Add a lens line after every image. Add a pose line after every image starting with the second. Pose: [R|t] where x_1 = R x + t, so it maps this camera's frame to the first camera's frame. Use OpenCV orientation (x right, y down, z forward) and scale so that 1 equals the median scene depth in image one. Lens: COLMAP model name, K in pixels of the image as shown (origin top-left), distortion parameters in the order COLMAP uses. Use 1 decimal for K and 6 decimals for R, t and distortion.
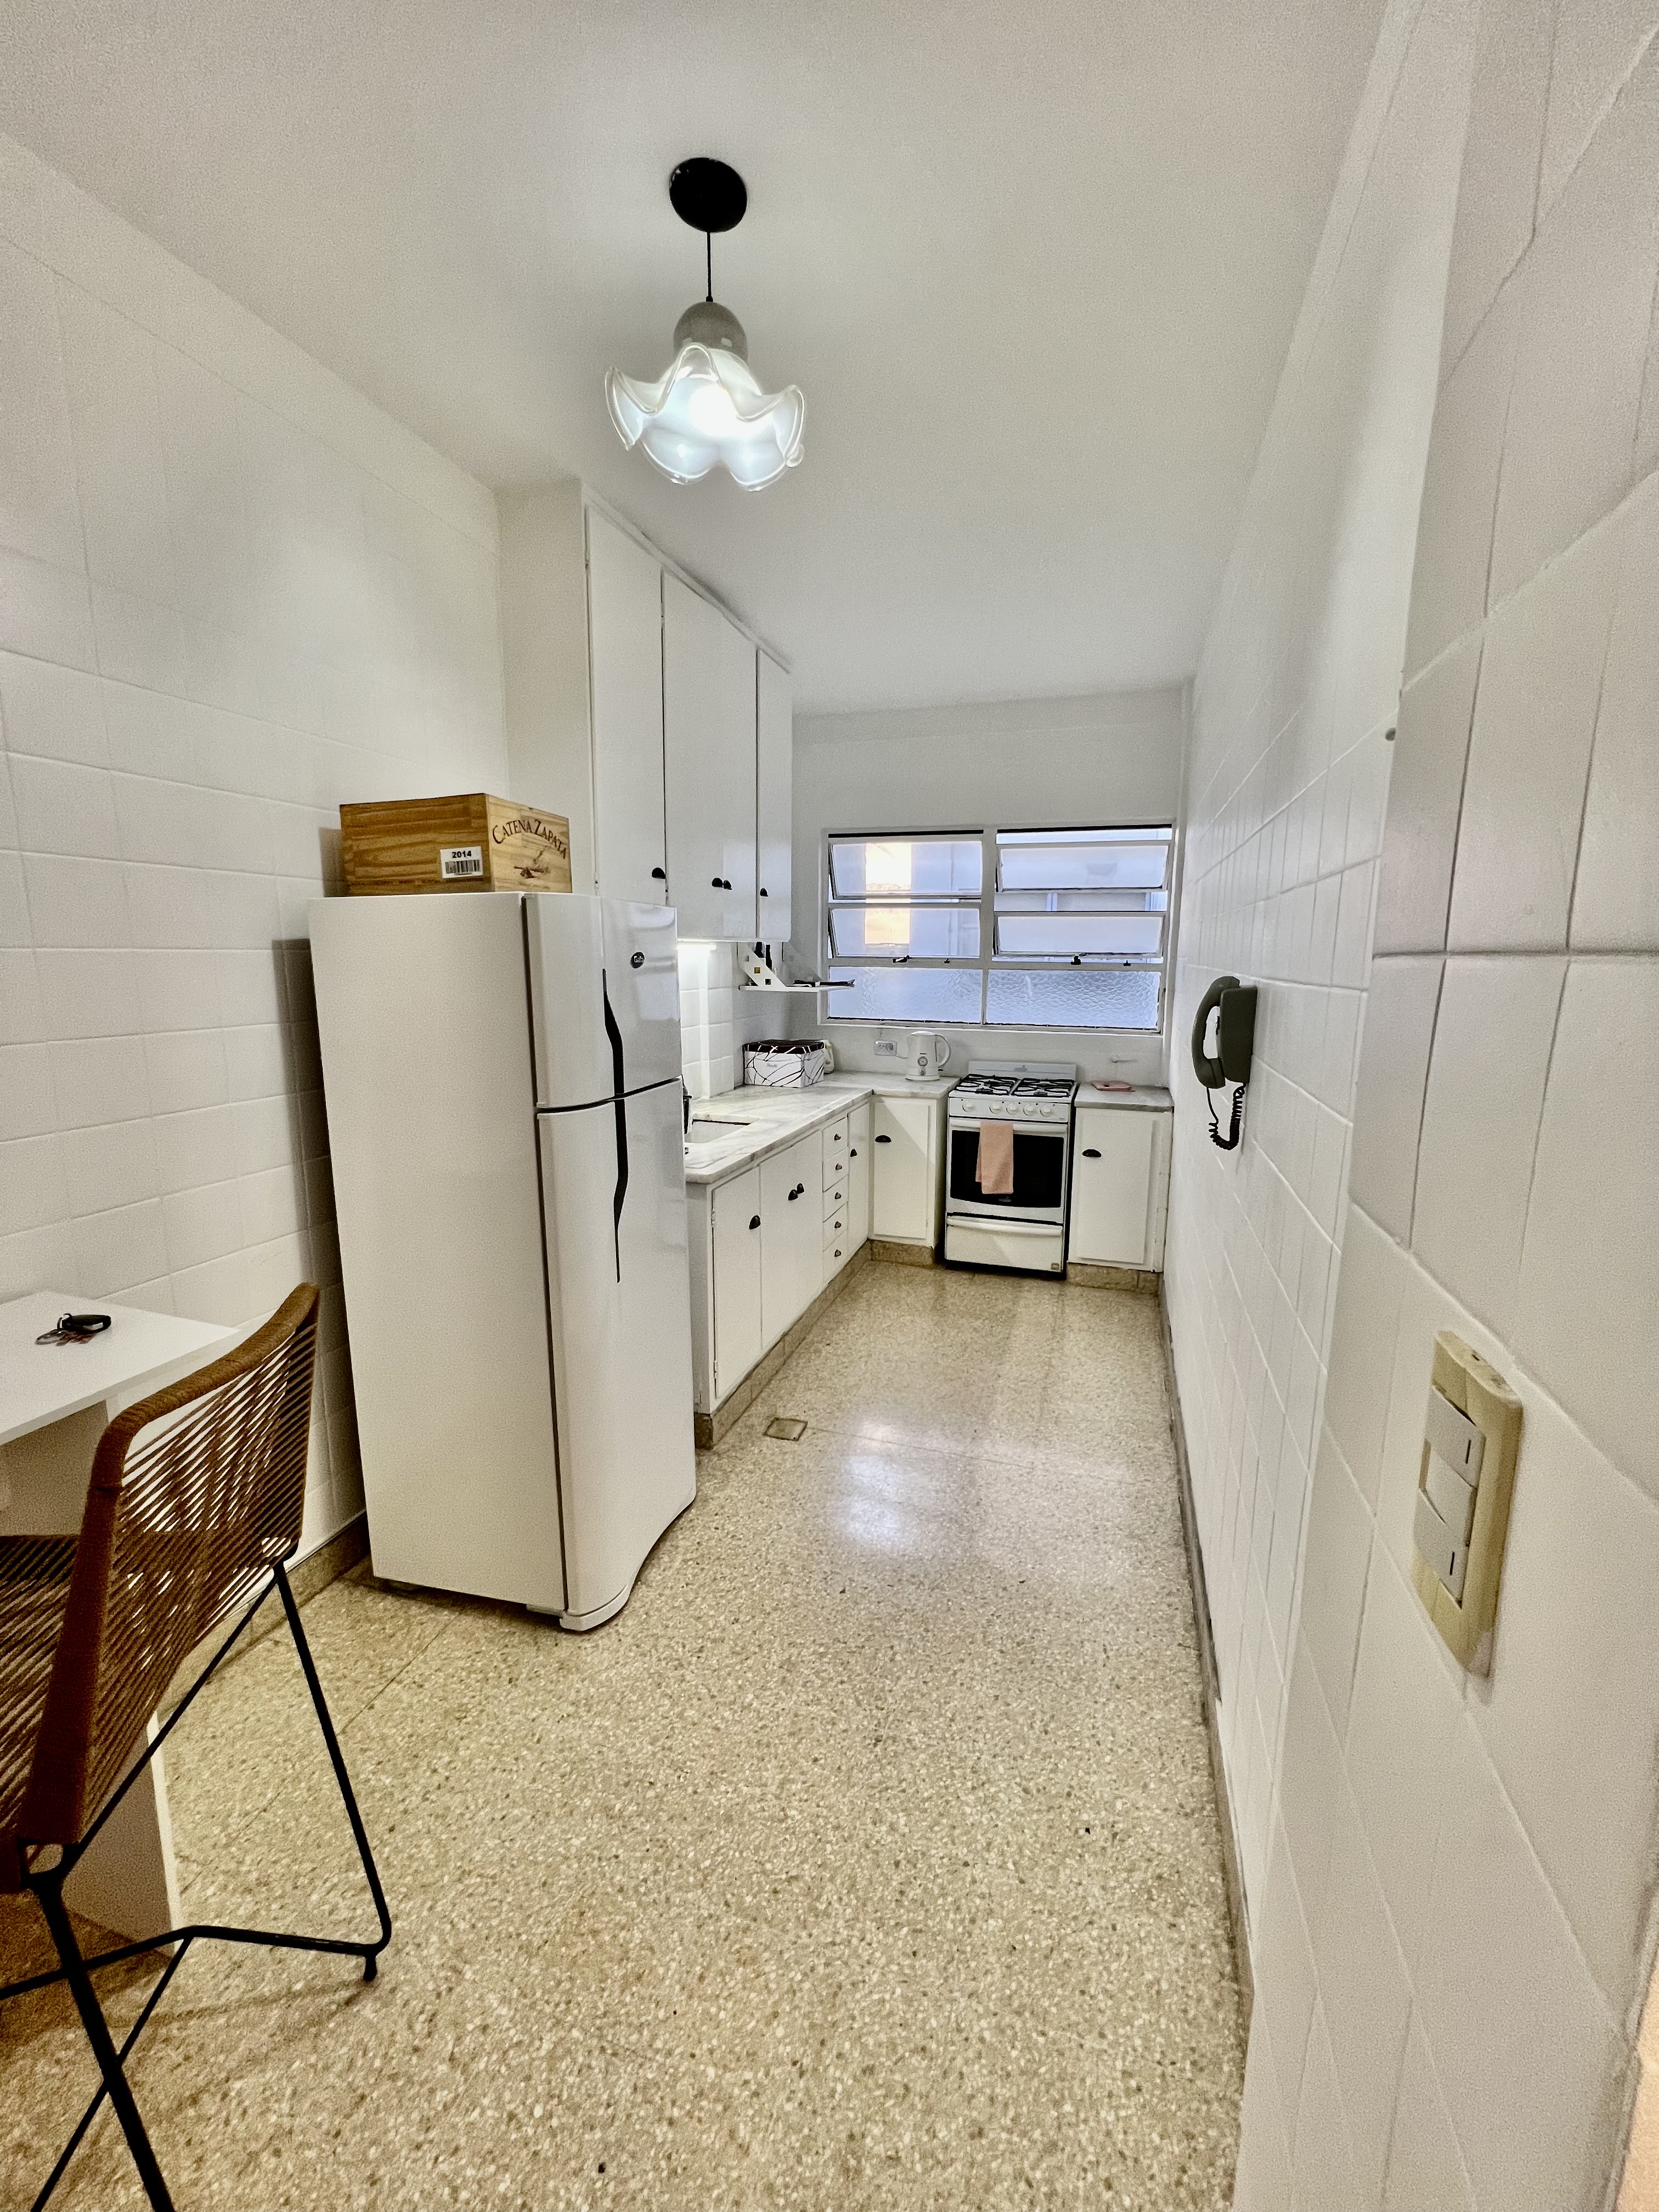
lens RADIAL K [[875.8, 0, 830.3], [0, 875.8, 1103.5], [0, 0, 1]] dist [-0.001811, 0.000417]
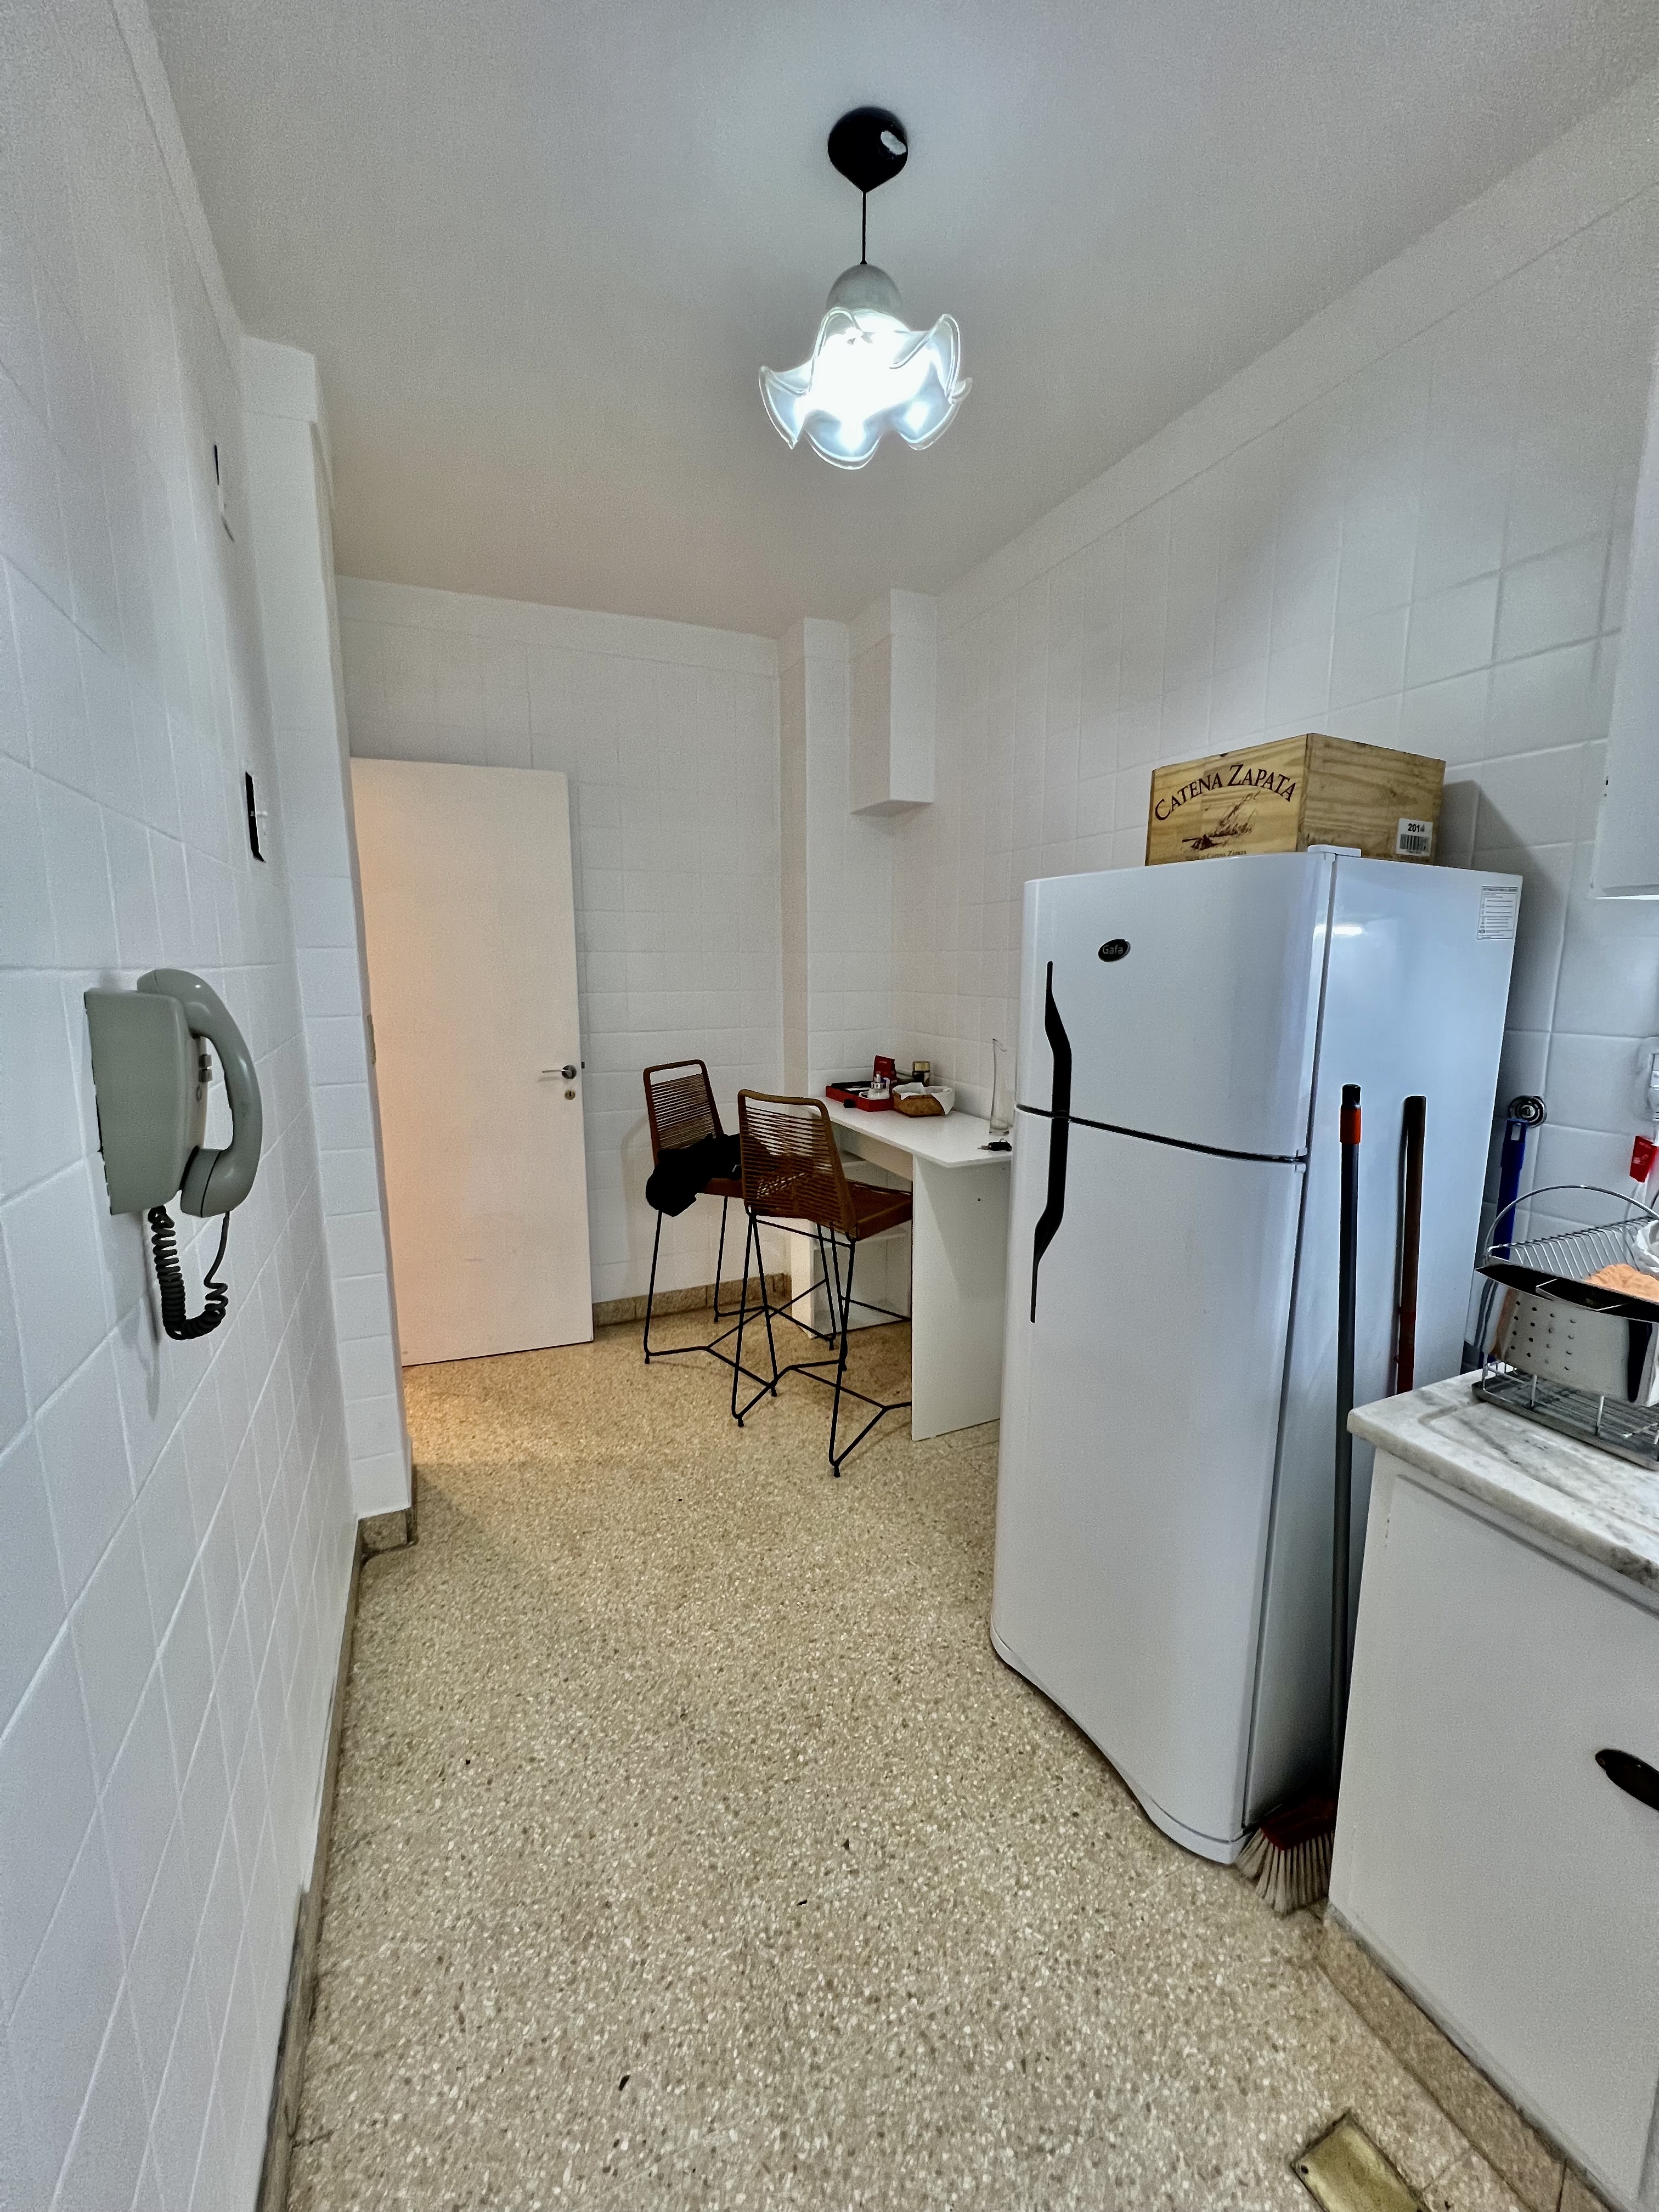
lens RADIAL K [[875.8, 0, 829.5], [0, 875.8, 1100.0], [0, 0, 1]] dist [-0.001811, 0.000417]
pose [[-0.742007, 0.101092, -0.662726, 0.470461], [-0.113133, 0.955504, 0.272420, -0.224872], [0.660777, 0.277114, -0.697554, 1.438128]]
